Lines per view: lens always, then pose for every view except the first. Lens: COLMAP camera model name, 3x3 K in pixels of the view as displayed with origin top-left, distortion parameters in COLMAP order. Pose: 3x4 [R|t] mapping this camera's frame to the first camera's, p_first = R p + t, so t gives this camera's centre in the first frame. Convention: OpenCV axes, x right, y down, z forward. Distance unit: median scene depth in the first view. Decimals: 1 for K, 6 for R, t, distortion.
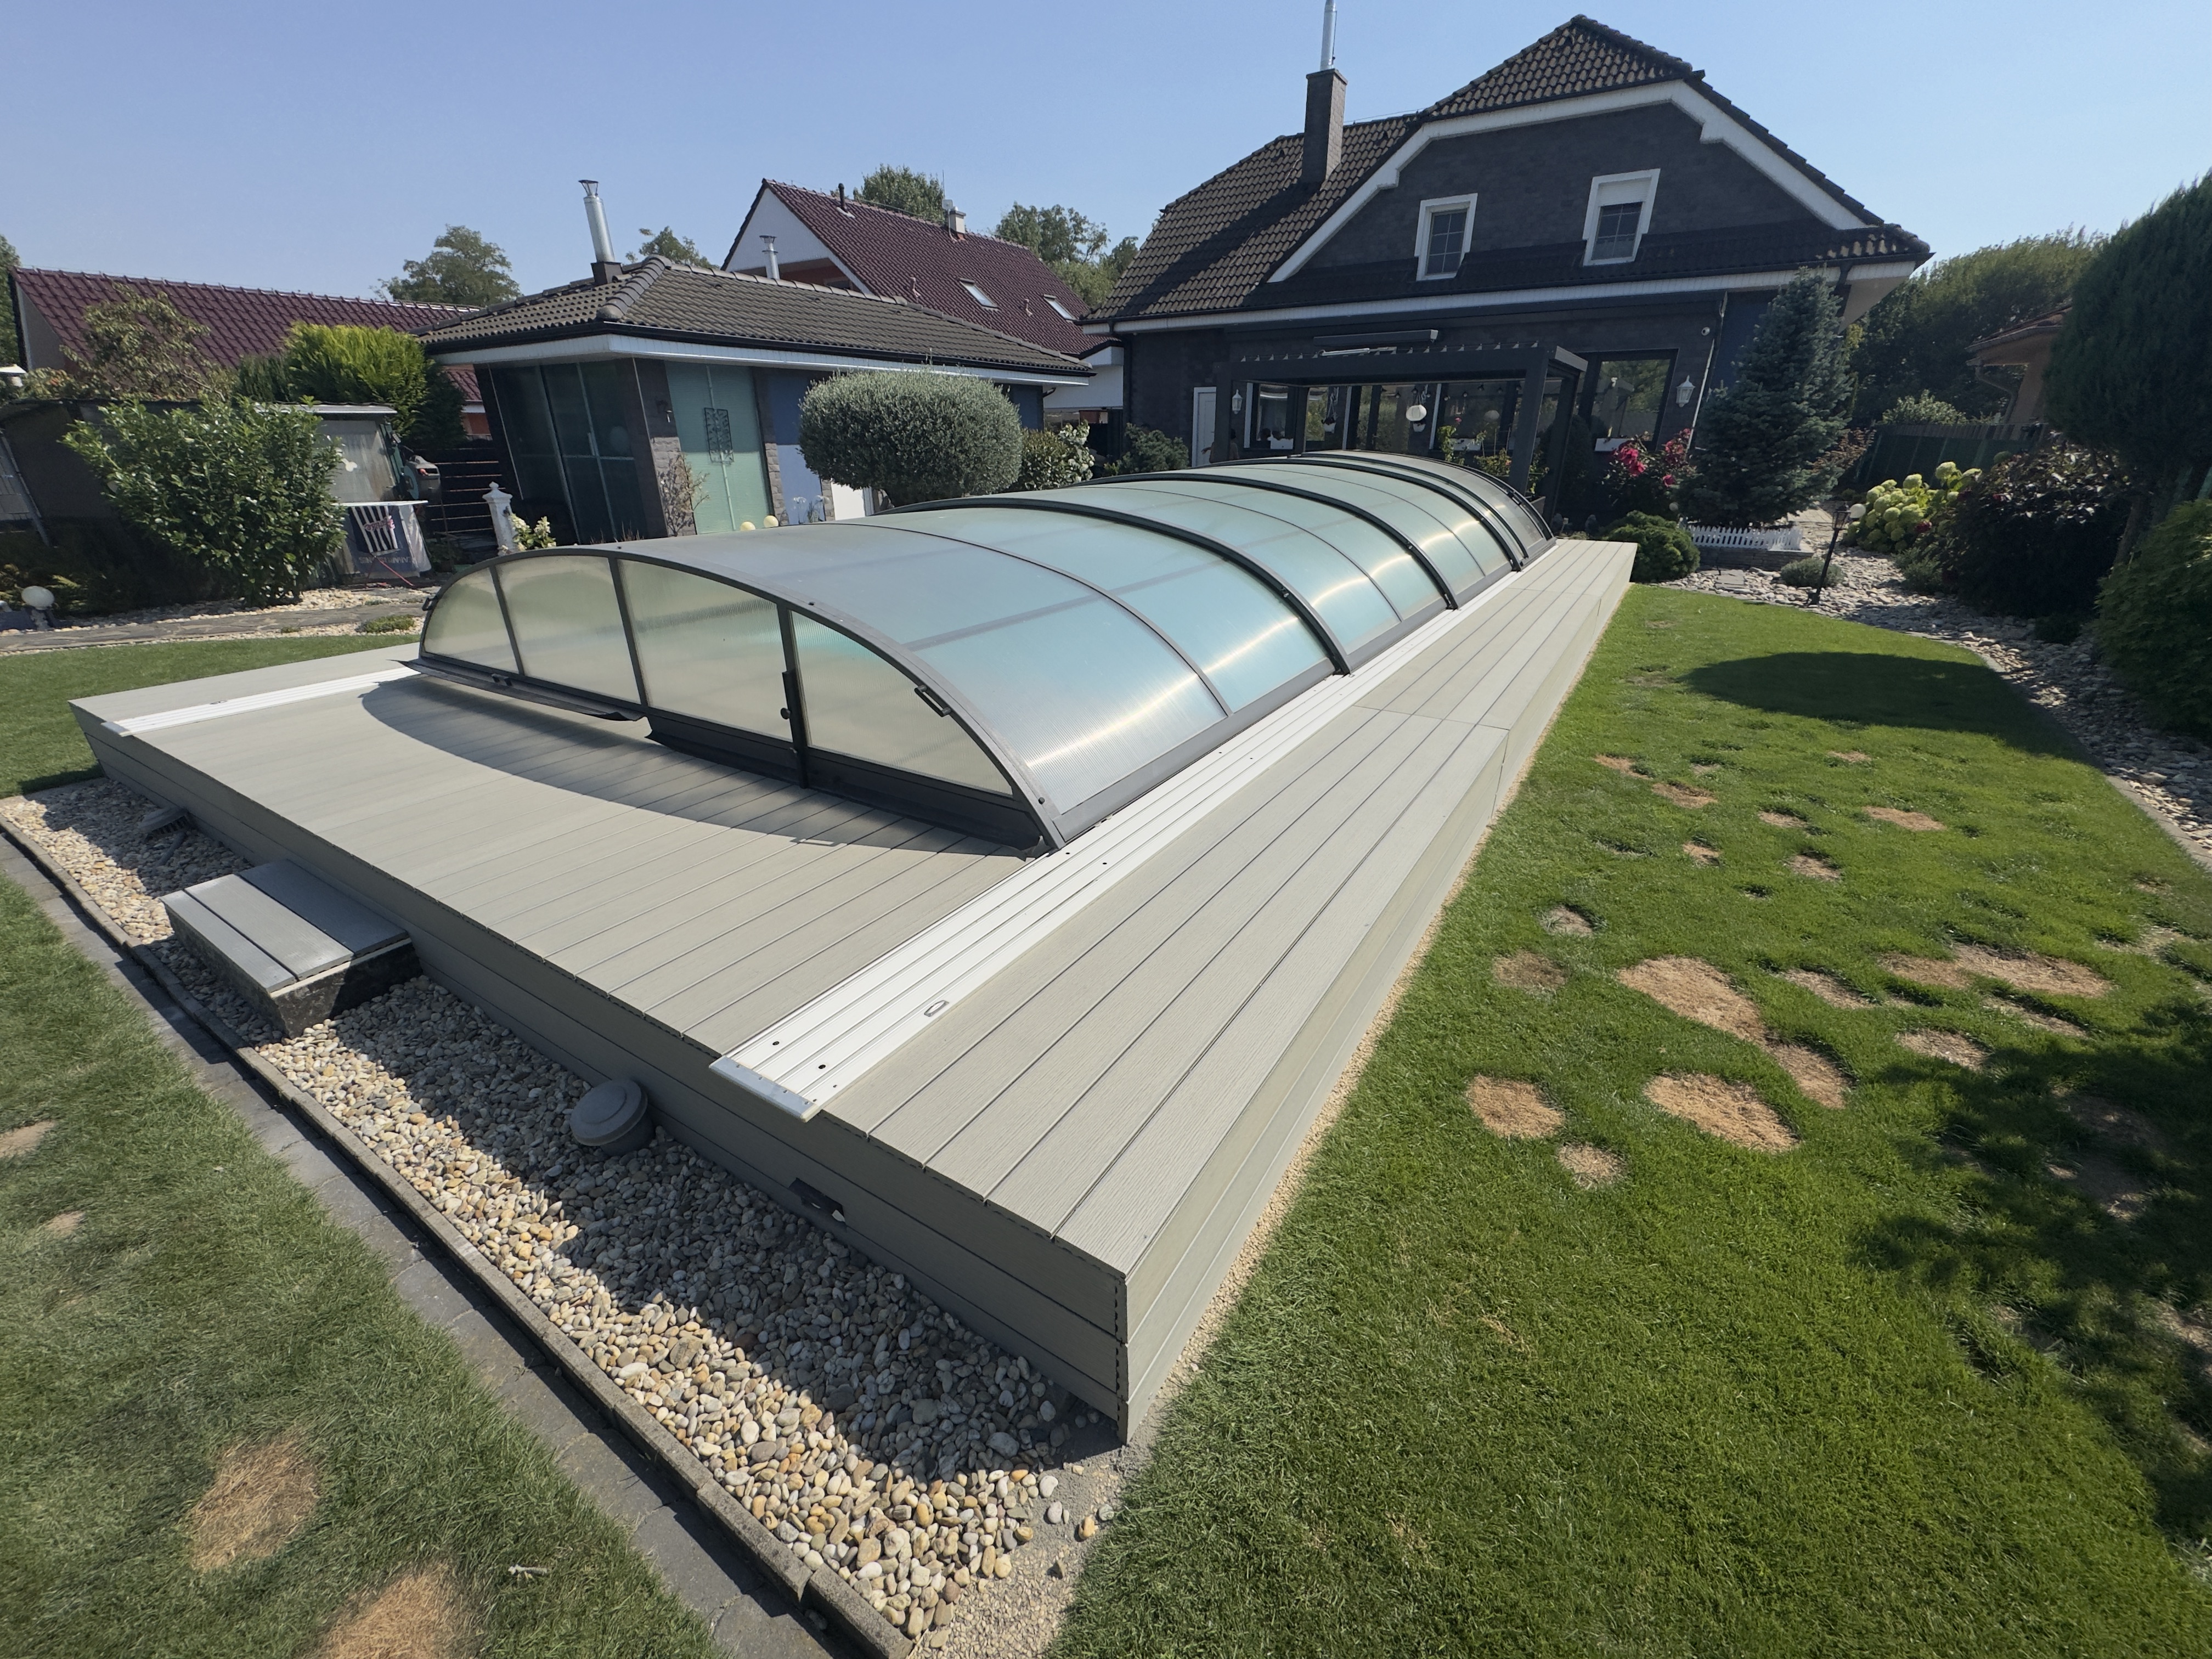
lens RADIAL K [[884.4, 0, 1095.3], [0, 884.4, 830.5], [0, 0, 1]] dist [-0.004585, 0.001430]
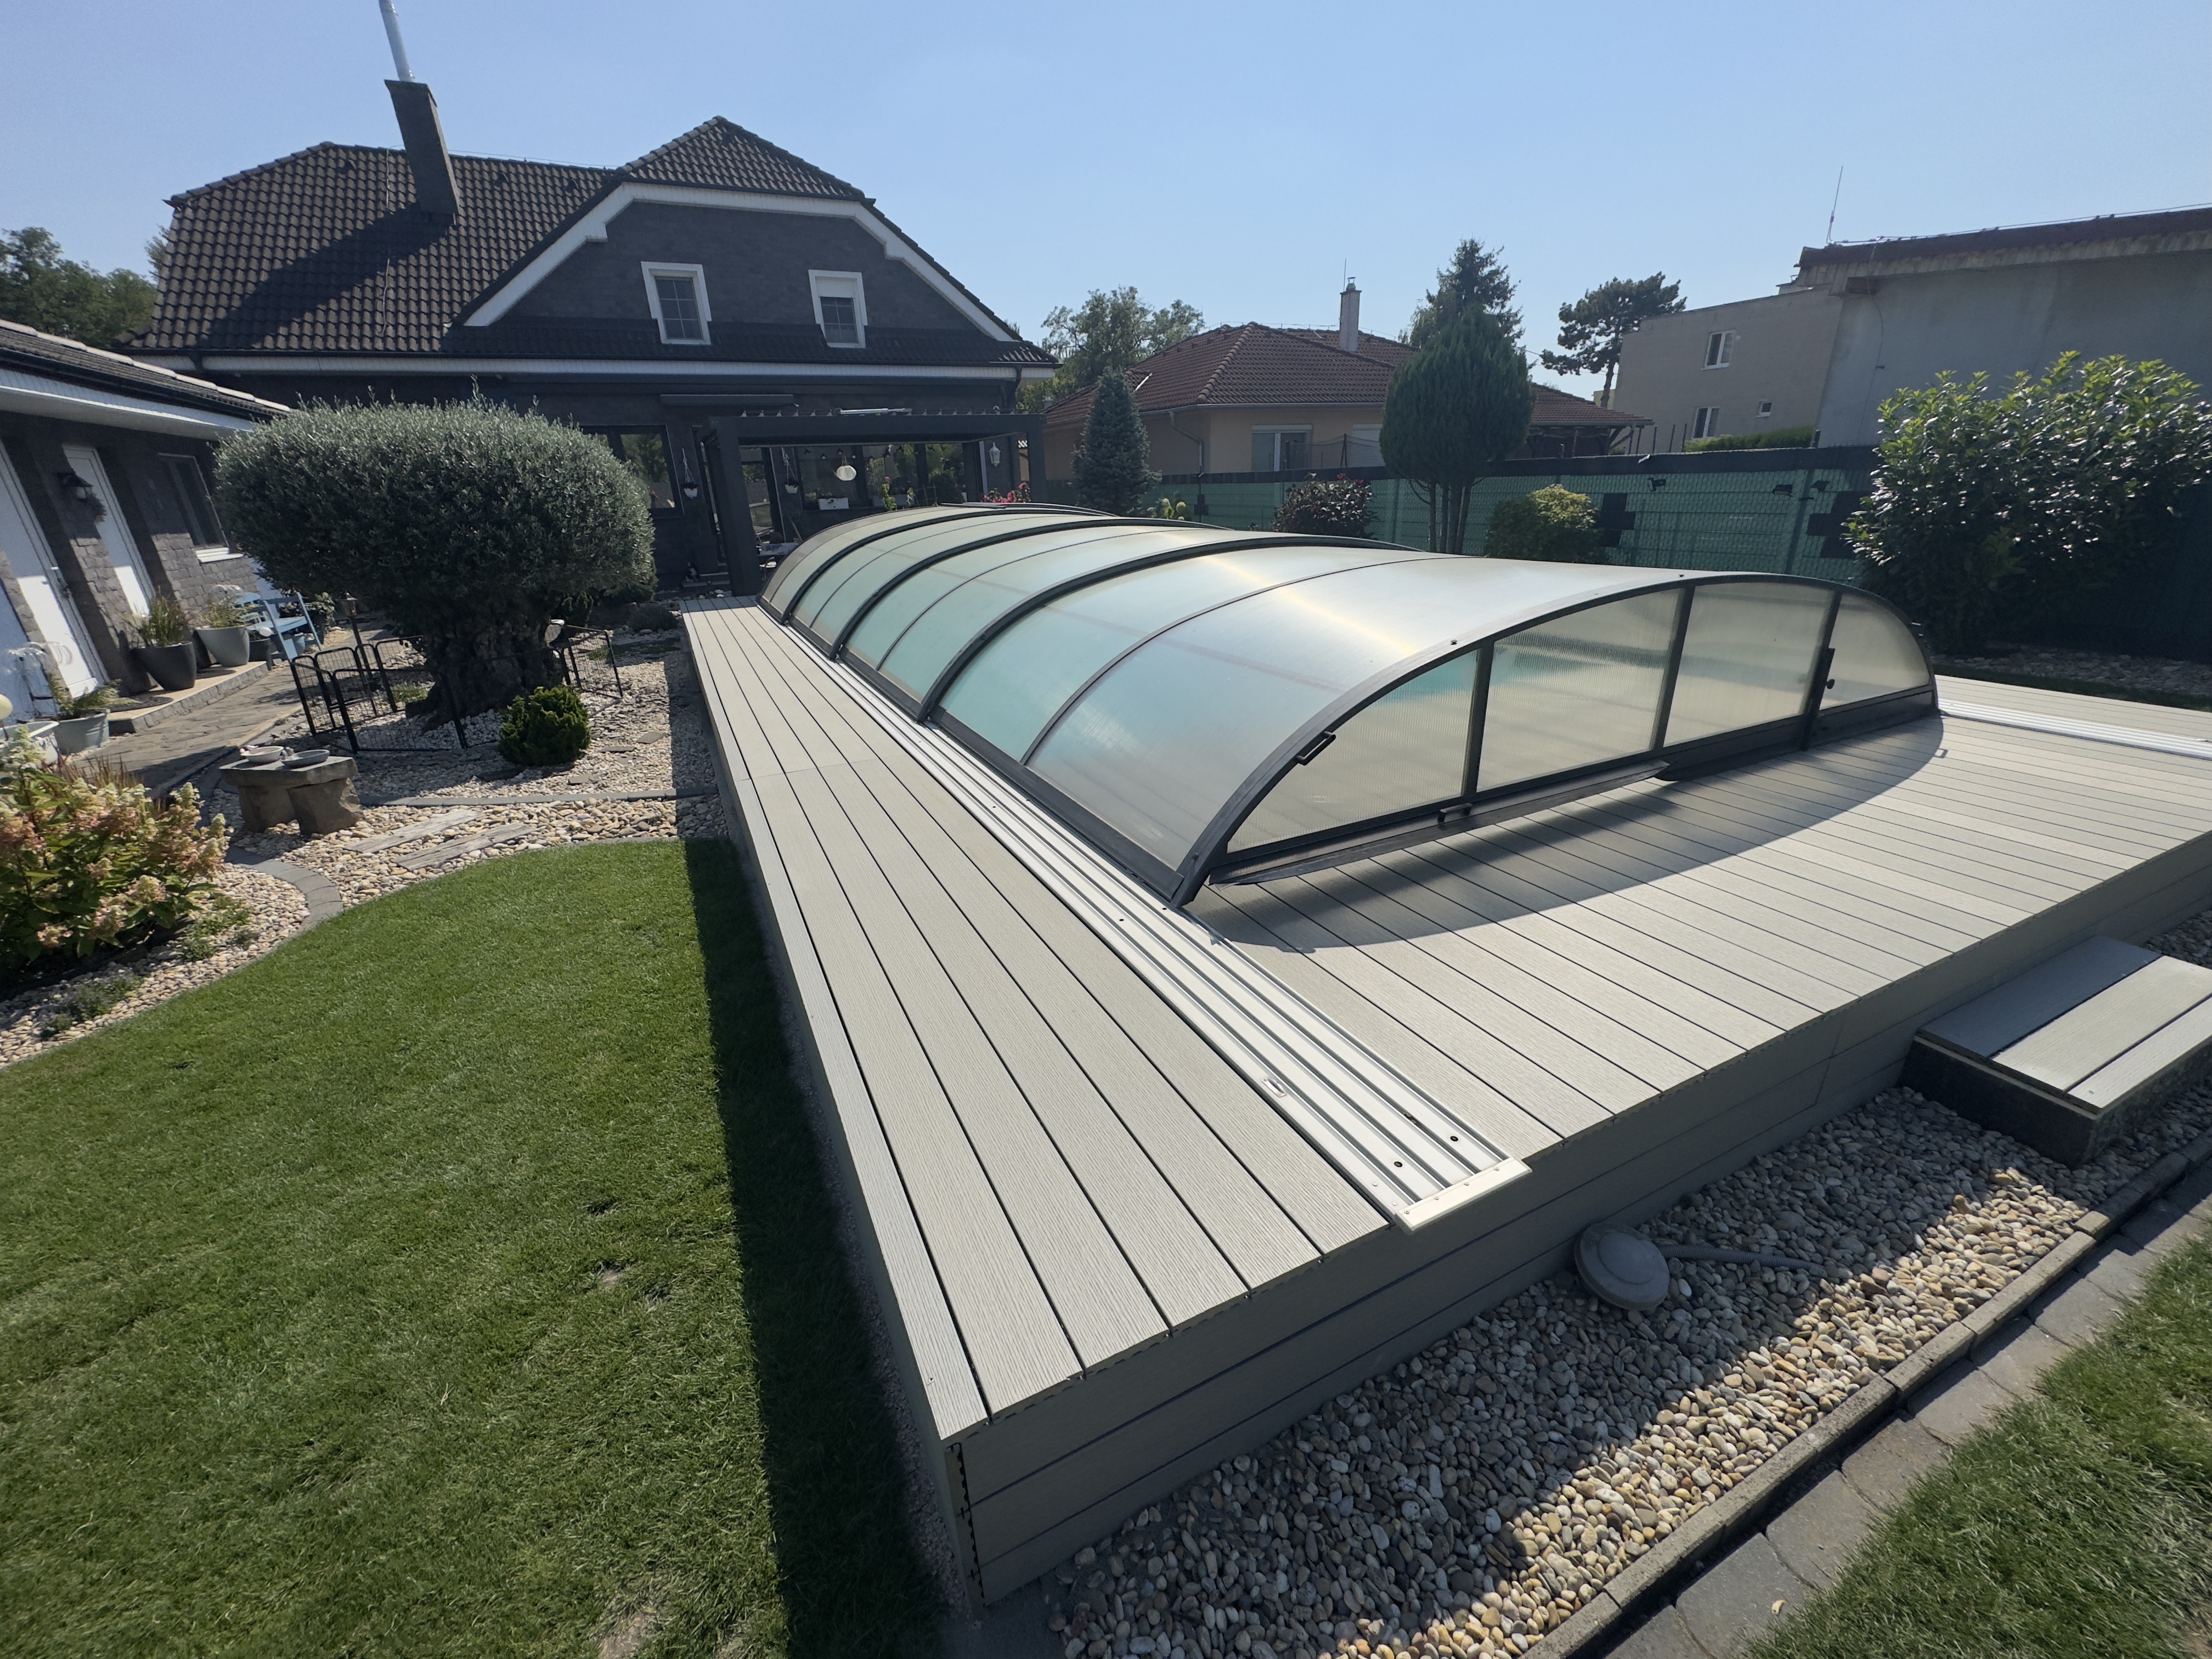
lens RADIAL K [[884.4, 0, 1098.3], [0, 884.4, 827.4], [0, 0, 1]] dist [-0.004585, 0.001430]
pose [[0.523223, -0.325099, 0.787749, -0.369444], [0.380659, 0.916191, 0.125273, -0.095337], [-0.762455, 0.234318, 0.603124, 0.216560]]
